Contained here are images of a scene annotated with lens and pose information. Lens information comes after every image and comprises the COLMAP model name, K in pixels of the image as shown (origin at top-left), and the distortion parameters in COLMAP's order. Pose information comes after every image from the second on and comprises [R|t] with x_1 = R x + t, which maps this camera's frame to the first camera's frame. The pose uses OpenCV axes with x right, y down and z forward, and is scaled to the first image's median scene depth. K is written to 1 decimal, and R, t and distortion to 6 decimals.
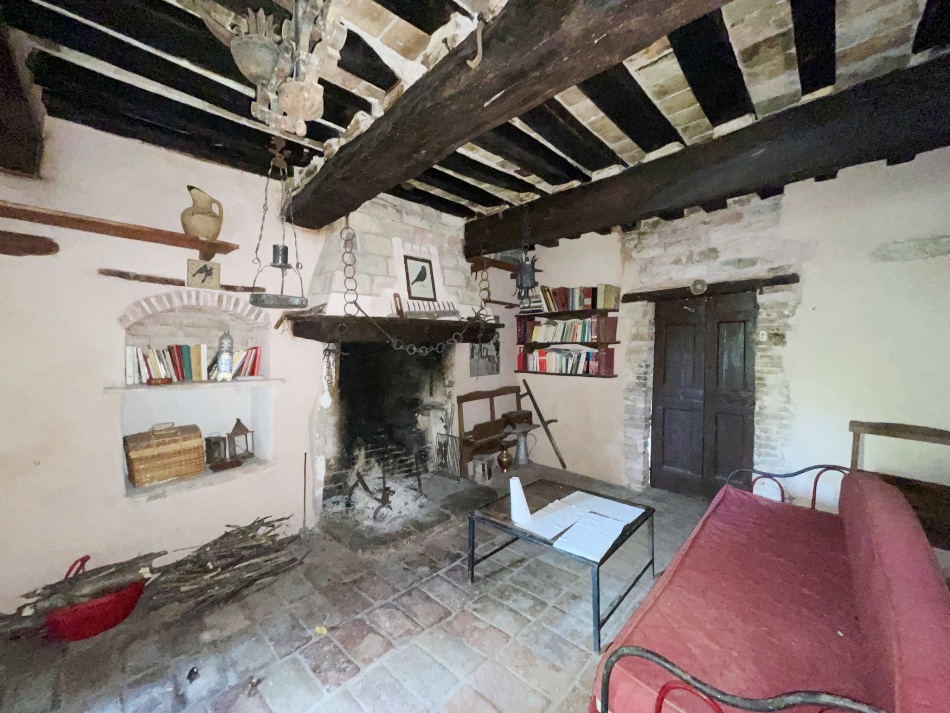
lens RADIAL K [[384.8, 0, 473.5], [0, 384.8, 355.4], [0, 0, 1]] dist [-0.005843, 0.000558]
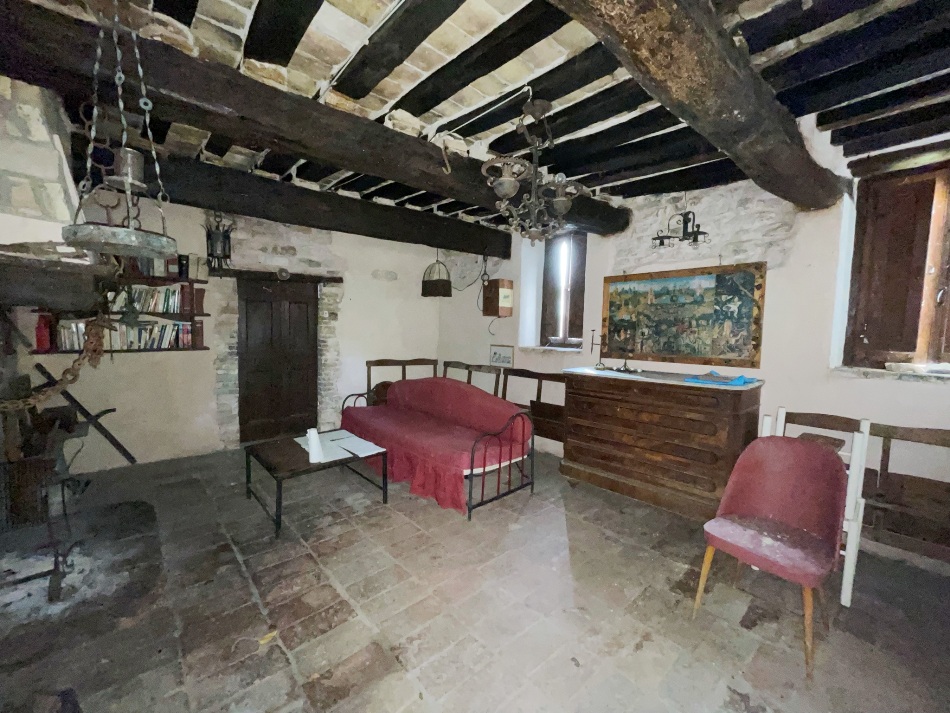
lens RADIAL K [[384.8, 0, 473.9], [0, 384.8, 354.4], [0, 0, 1]] dist [-0.005843, 0.000558]
pose [[0.072714, -0.078675, 0.994245, -0.744494], [0.002032, 0.996893, 0.078736, -0.008809], [-0.997351, -0.003705, 0.072648, 0.282744]]
